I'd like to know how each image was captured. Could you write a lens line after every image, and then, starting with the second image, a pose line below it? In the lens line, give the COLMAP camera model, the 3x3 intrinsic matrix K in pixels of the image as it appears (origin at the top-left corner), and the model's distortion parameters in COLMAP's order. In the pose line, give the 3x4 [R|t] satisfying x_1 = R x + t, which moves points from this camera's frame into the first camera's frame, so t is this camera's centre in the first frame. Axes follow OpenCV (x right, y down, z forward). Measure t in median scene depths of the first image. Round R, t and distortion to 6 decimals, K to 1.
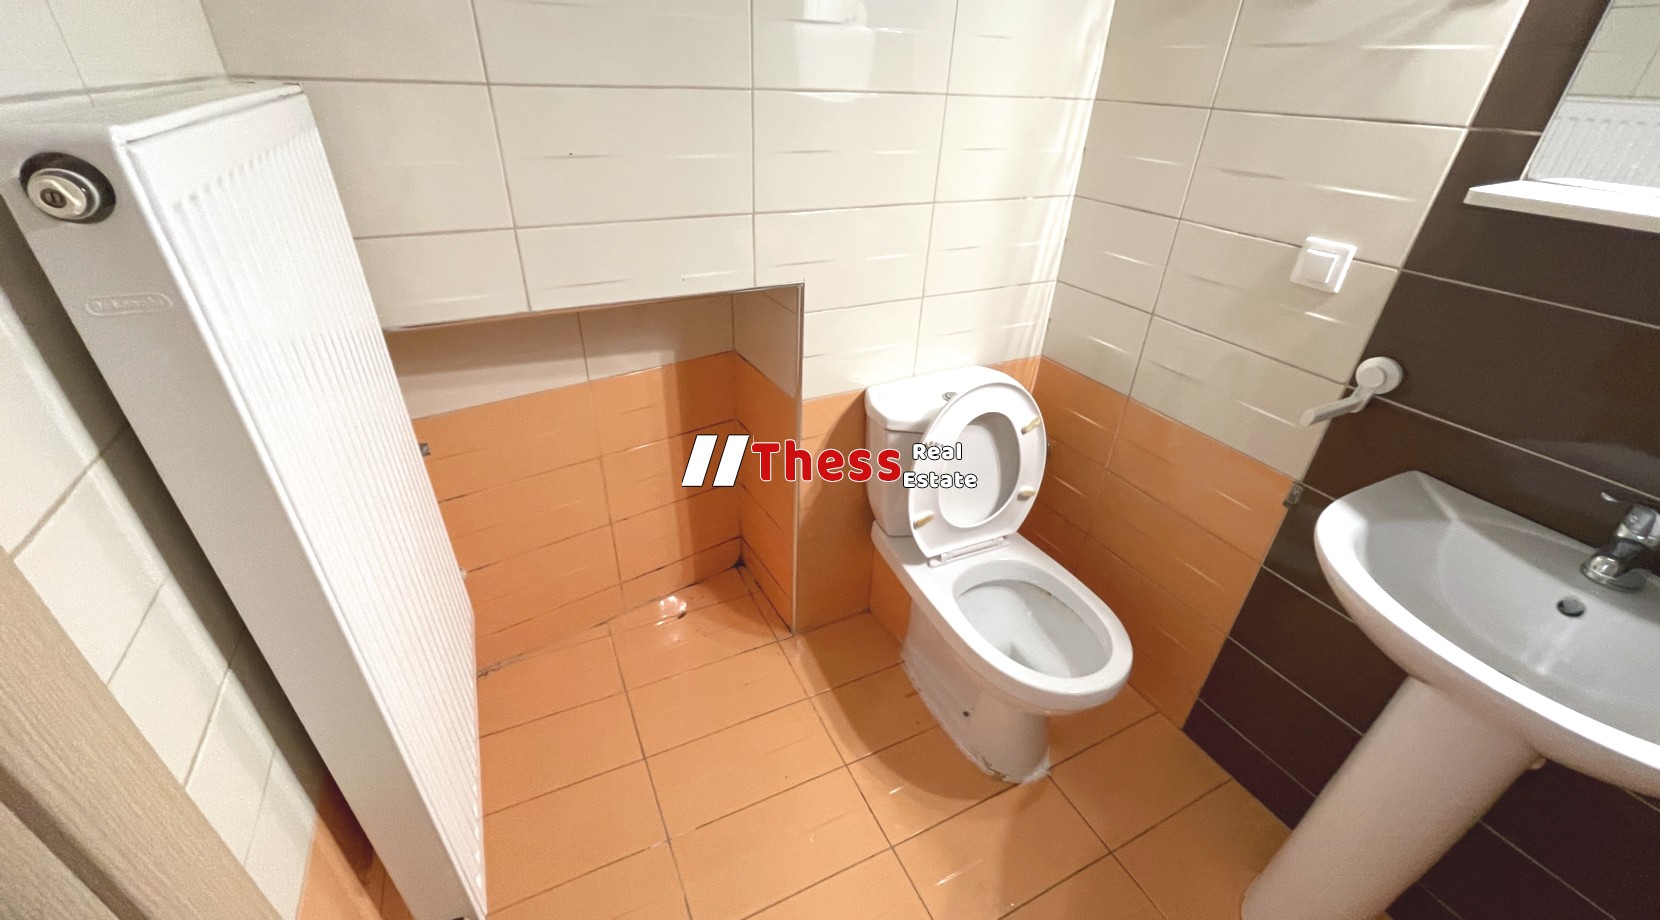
lens RADIAL K [[667.7, 0, 830.0], [0, 667.7, 460.0], [0, 0, 1]] dist [-0.001285, -0.000122]
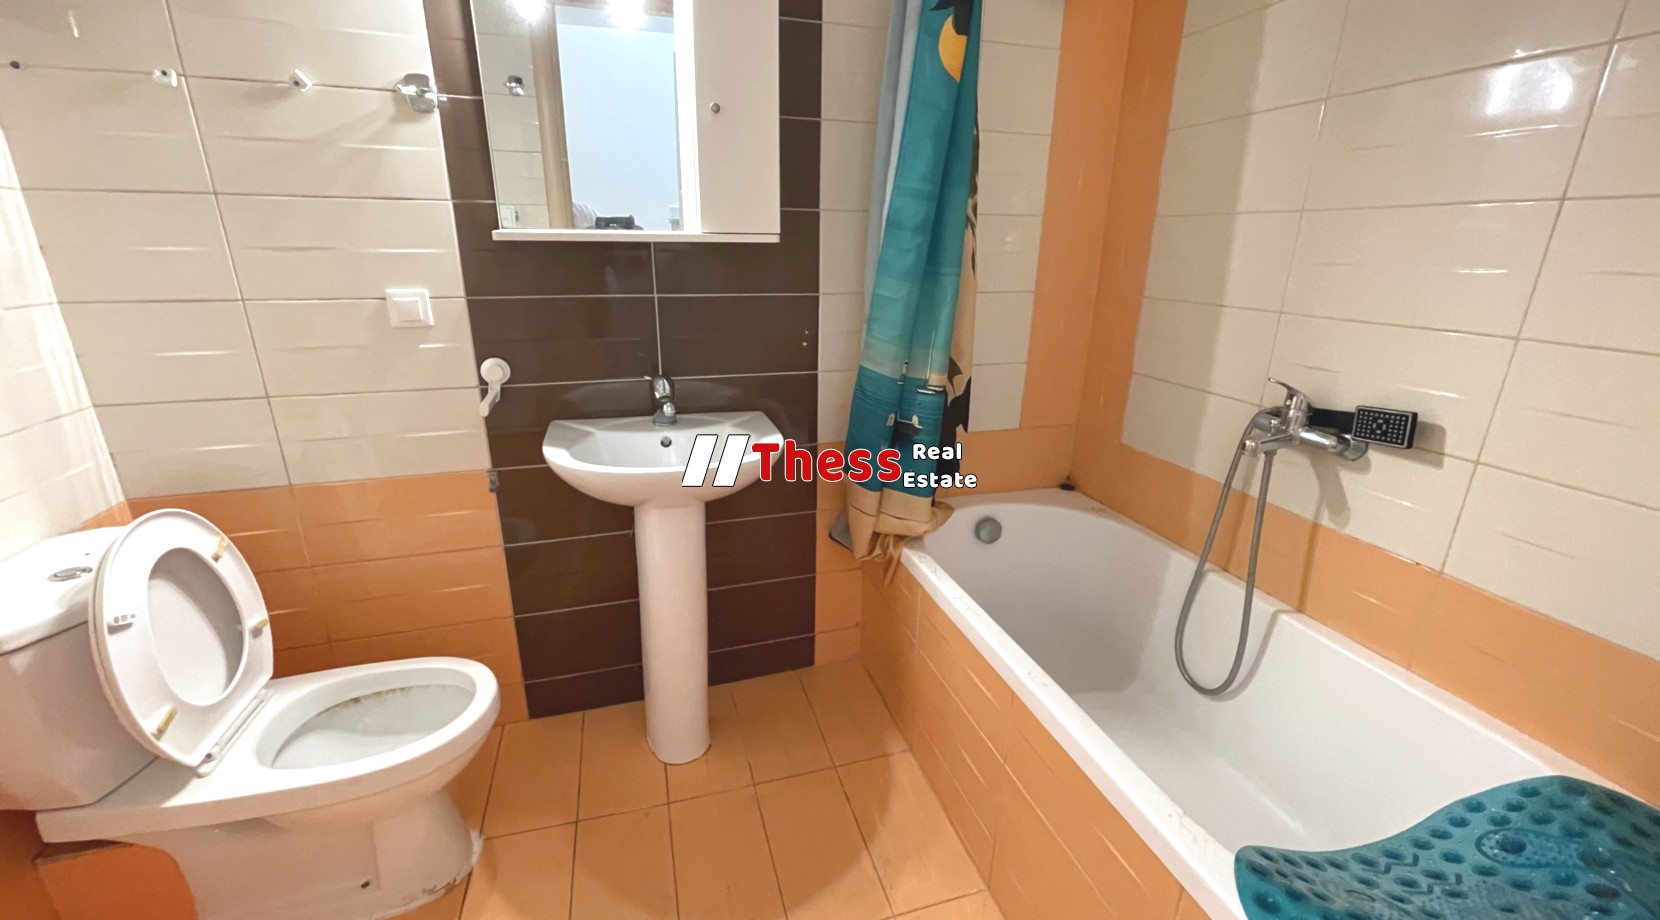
lens RADIAL K [[671.4, 0, 828.8], [0, 671.4, 454.9], [0, 0, 1]] dist [-0.000585, -0.000382]
pose [[0.168172, -0.332812, 0.927876, -0.311428], [0.498156, 0.840937, 0.211341, 0.051882], [-0.850622, 0.426686, 0.307214, 0.047602]]
